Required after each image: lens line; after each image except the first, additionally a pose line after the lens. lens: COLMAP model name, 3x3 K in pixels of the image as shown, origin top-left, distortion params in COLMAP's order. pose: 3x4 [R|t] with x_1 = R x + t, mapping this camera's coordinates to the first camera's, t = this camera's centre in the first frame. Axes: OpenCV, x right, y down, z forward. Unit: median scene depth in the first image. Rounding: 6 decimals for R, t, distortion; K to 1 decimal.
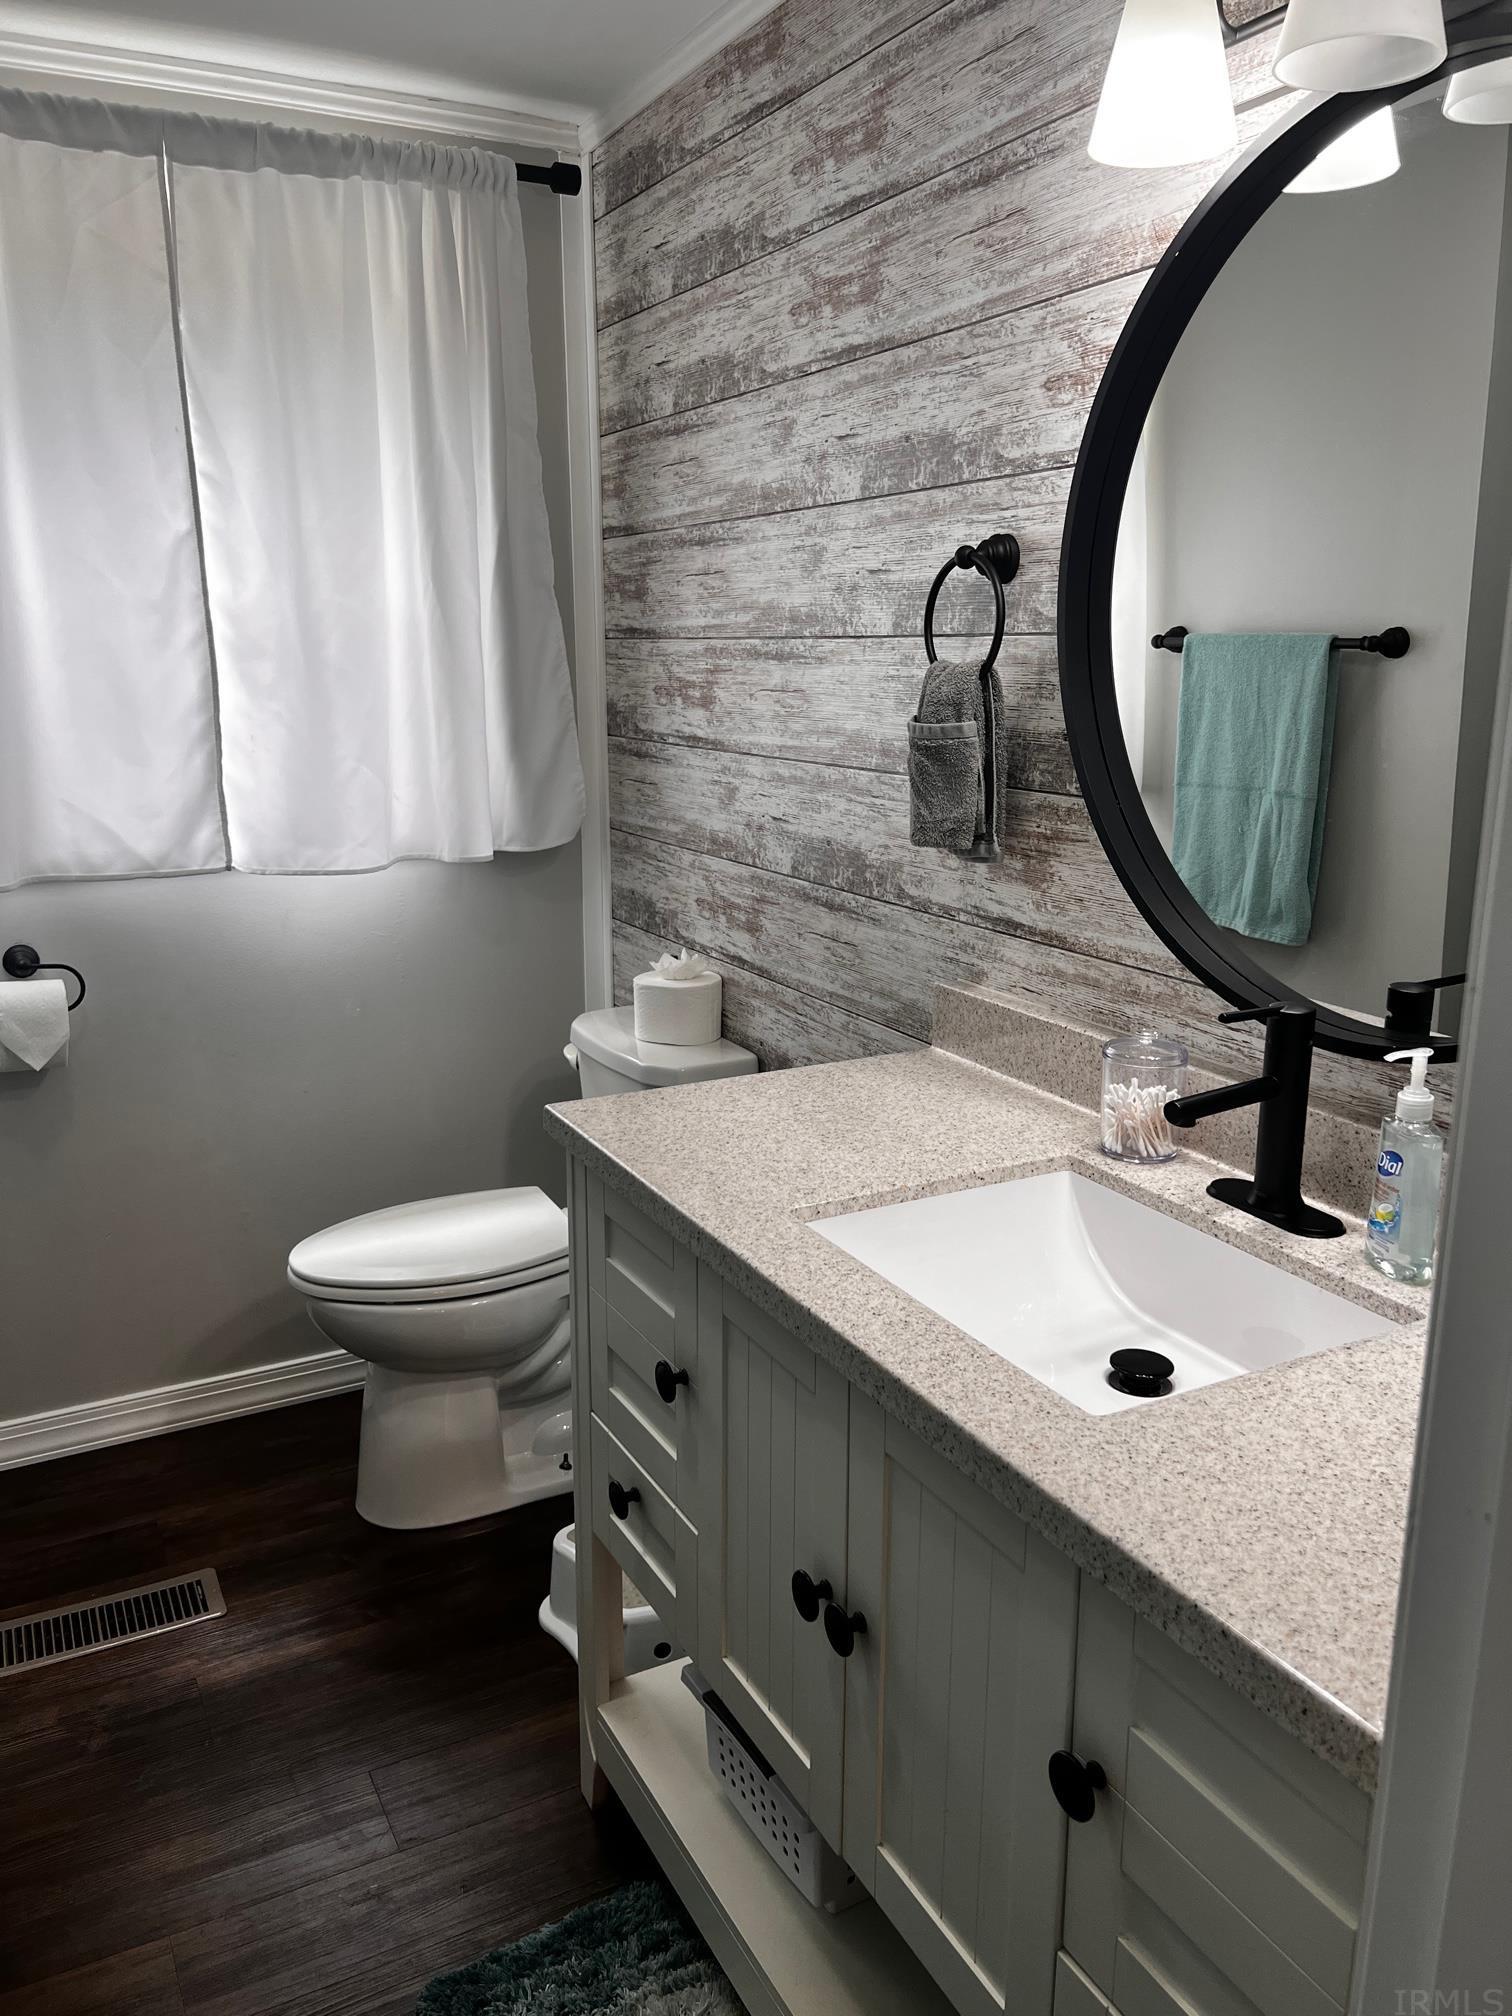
lens RADIAL K [[1521.0, 0, 752.3], [0, 1521.0, 1020.8], [0, 0, 1]] dist [0.052574, -0.074721]
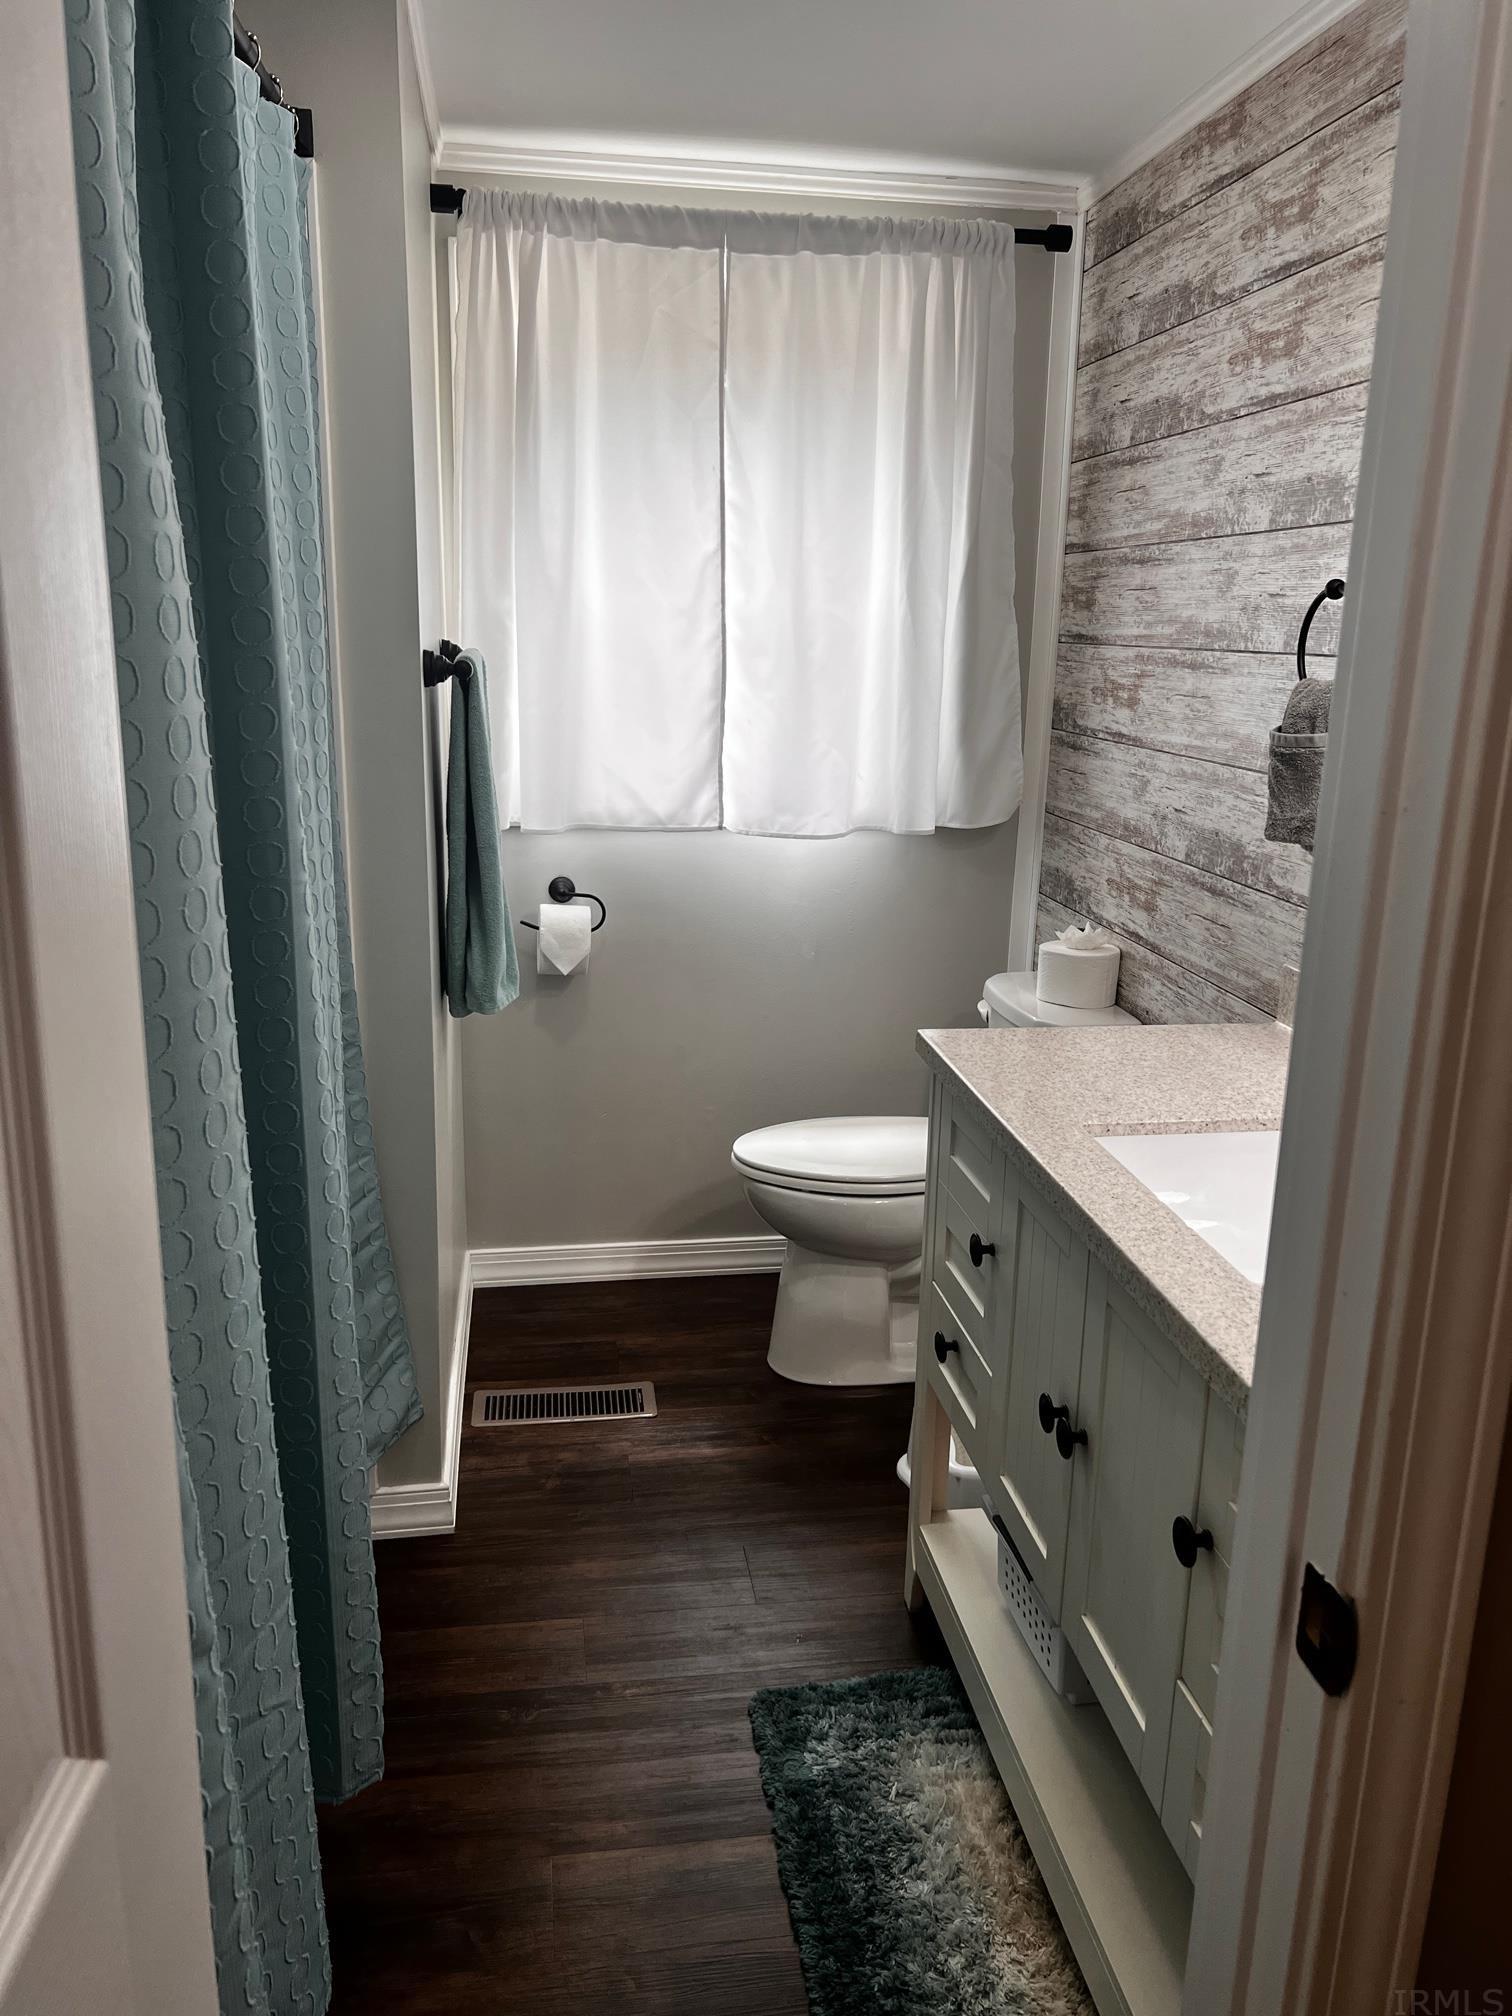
lens RADIAL K [[1528.9, 0, 752.2], [0, 1528.9, 1022.5], [0, 0, 1]] dist [0.059682, -0.077018]
pose [[0.941349, 0.102961, -0.321343, 0.100577], [-0.099111, 0.994672, 0.028364, 0.020491], [0.322552, 0.005149, 0.946538, -0.167034]]
